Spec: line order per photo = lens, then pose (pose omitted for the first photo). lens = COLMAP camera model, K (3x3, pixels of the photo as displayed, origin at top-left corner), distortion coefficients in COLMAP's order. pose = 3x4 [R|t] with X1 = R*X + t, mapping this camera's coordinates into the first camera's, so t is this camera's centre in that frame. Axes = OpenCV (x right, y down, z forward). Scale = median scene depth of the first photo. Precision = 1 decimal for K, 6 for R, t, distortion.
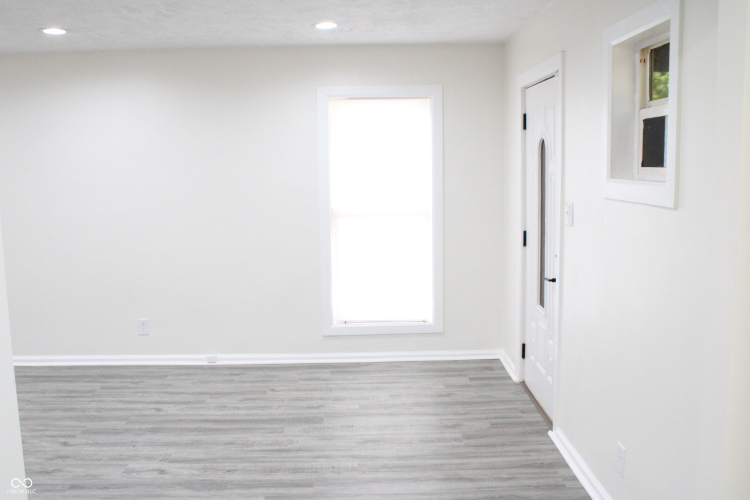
lens RADIAL K [[706.5, 0, 375.0], [0, 706.5, 250.0], [0, 0, 1]] dist [-0.003433, -0.001781]
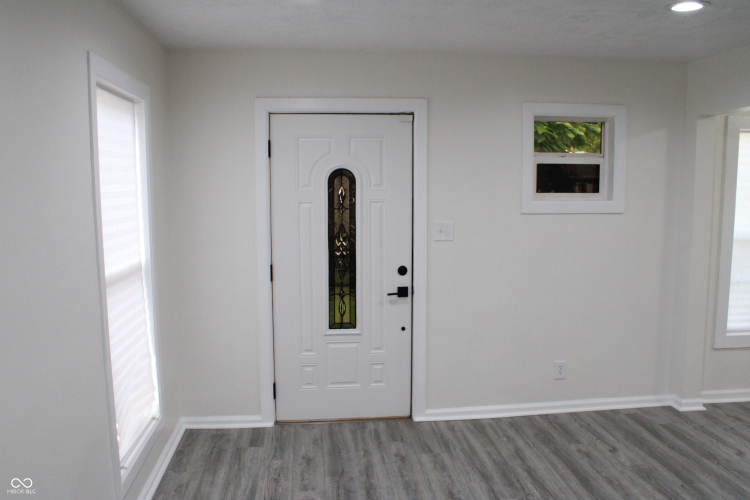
lens RADIAL K [[631.0, 0, 370.4], [0, 631.0, 264.7], [0, 0, 1]] dist [-0.183756, 0.167063]
pose [[-0.081974, -0.114695, 0.990013, -0.714102], [0.135279, 0.982882, 0.125071, -0.130596], [-0.987411, 0.144181, -0.065055, 1.056867]]
